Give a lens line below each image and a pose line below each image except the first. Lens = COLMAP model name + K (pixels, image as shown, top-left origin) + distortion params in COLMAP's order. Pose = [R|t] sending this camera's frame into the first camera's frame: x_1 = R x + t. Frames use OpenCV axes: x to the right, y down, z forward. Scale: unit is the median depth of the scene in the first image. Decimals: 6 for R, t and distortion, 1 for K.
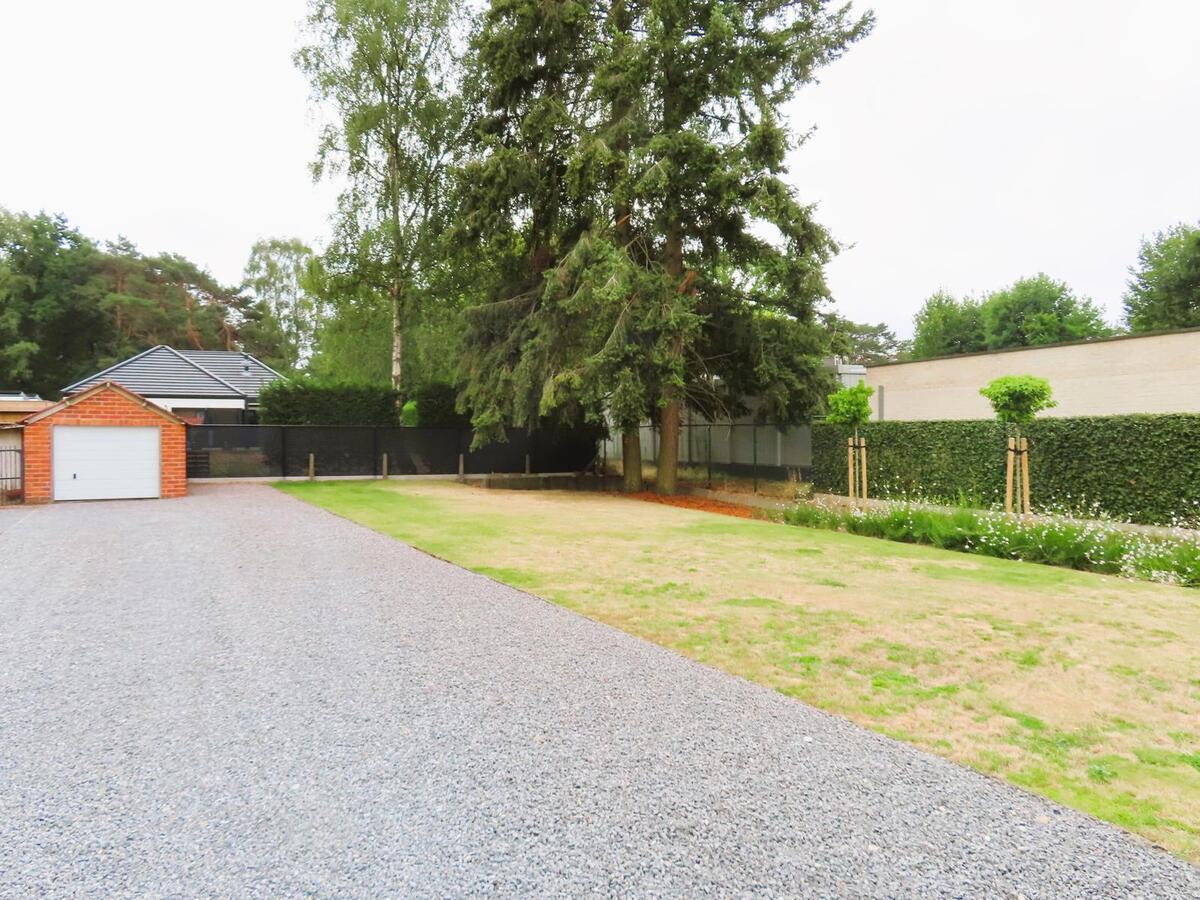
lens RADIAL K [[858.0, 0, 594.6], [0, 858.0, 442.5], [0, 0, 1]] dist [-0.005595, 0.002697]
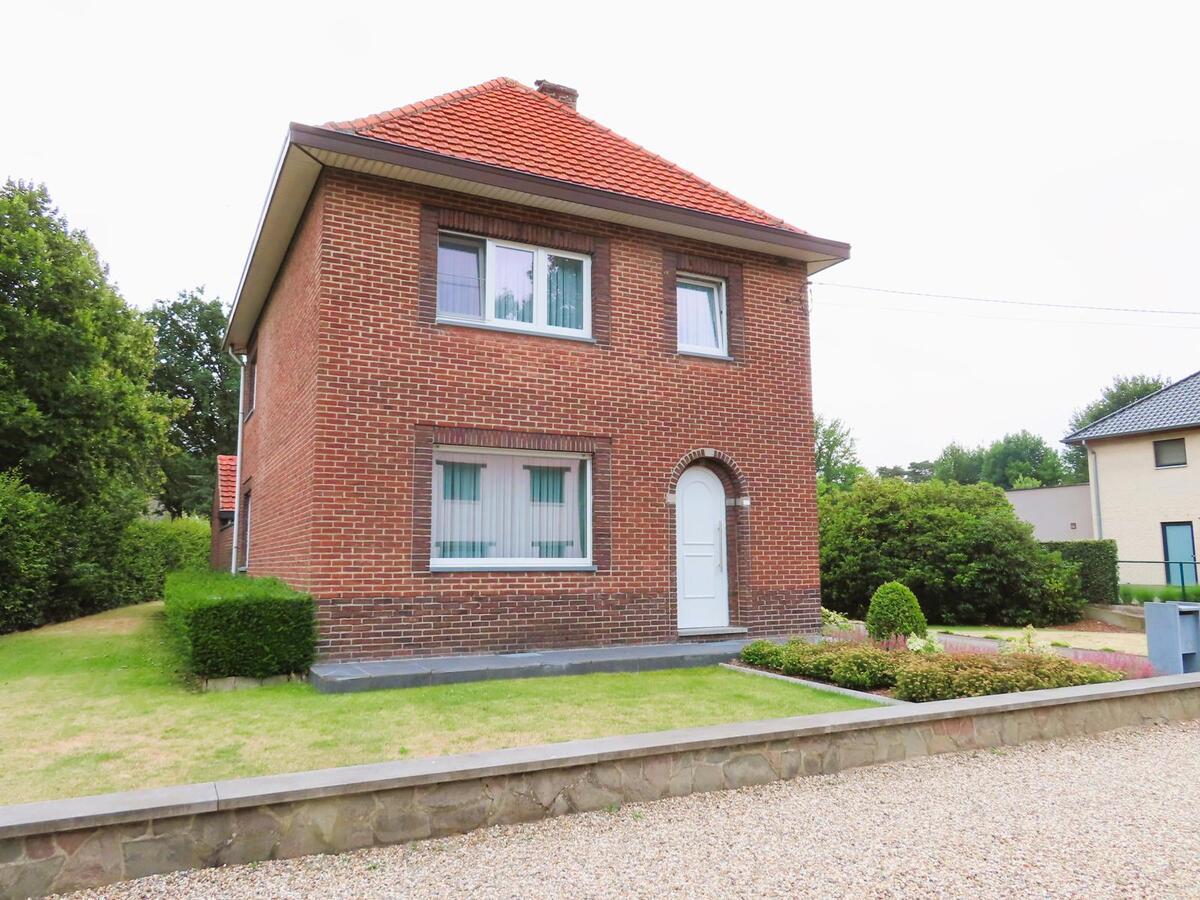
lens RADIAL K [[858.0, 0, 605.3], [0, 858.0, 448.8], [0, 0, 1]] dist [-0.005595, 0.002697]
pose [[0.989477, -0.019321, -0.143398, 0.072866], [0.000362, 0.991372, -0.131077, 0.003831], [0.144693, 0.129645, 0.980946, -0.384818]]
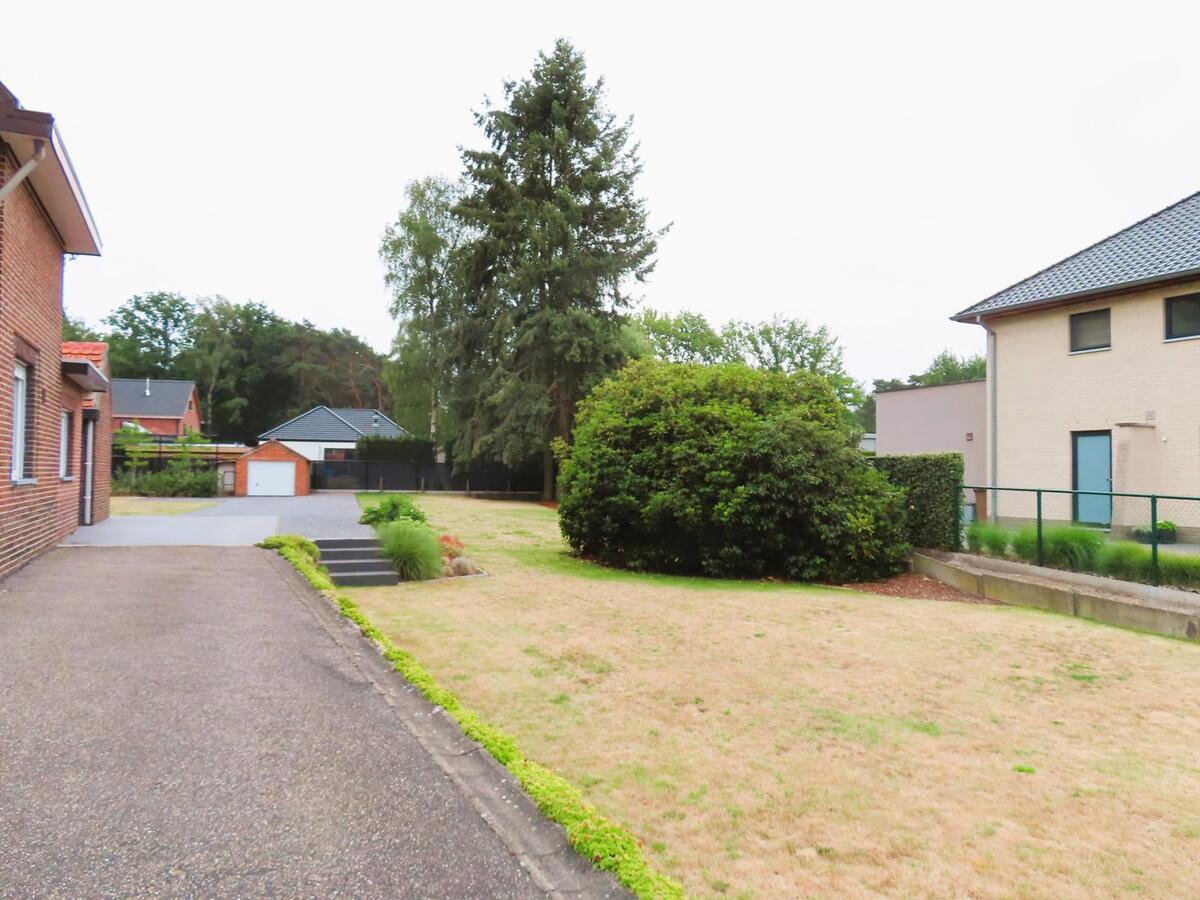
lens RADIAL K [[858.0, 0, 599.8], [0, 858.0, 447.5], [0, 0, 1]] dist [-0.005595, 0.002697]
pose [[0.982520, 0.007440, -0.186008, 0.170302], [-0.014134, 0.999298, -0.034684, 0.002526], [0.185619, 0.036706, 0.981936, -0.254880]]
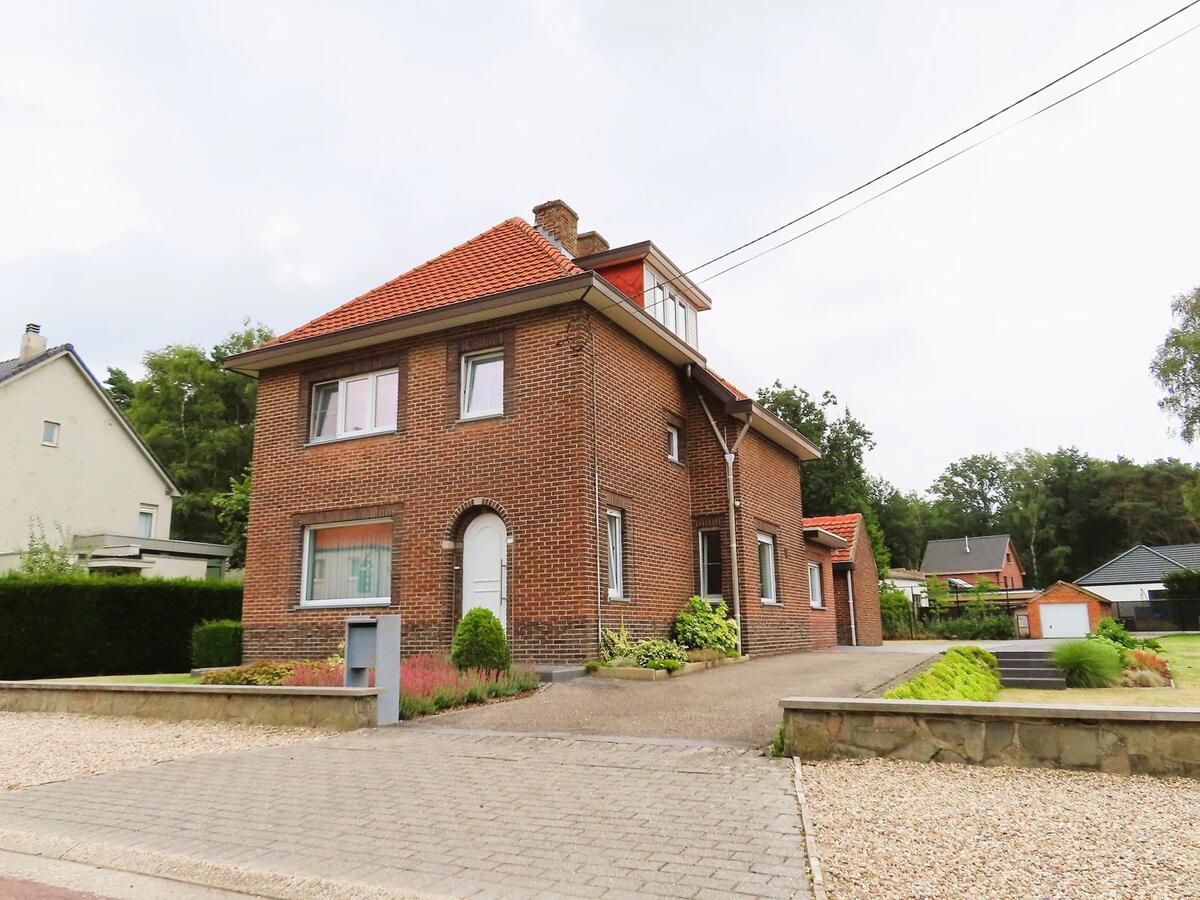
lens RADIAL K [[858.0, 0, 599.4], [0, 858.0, 449.3], [0, 0, 1]] dist [-0.005595, 0.002697]
pose [[0.444517, -0.194380, -0.874426, 0.243902], [0.012226, 0.977398, -0.211055, 0.011954], [0.895687, 0.083127, 0.436846, -0.283711]]
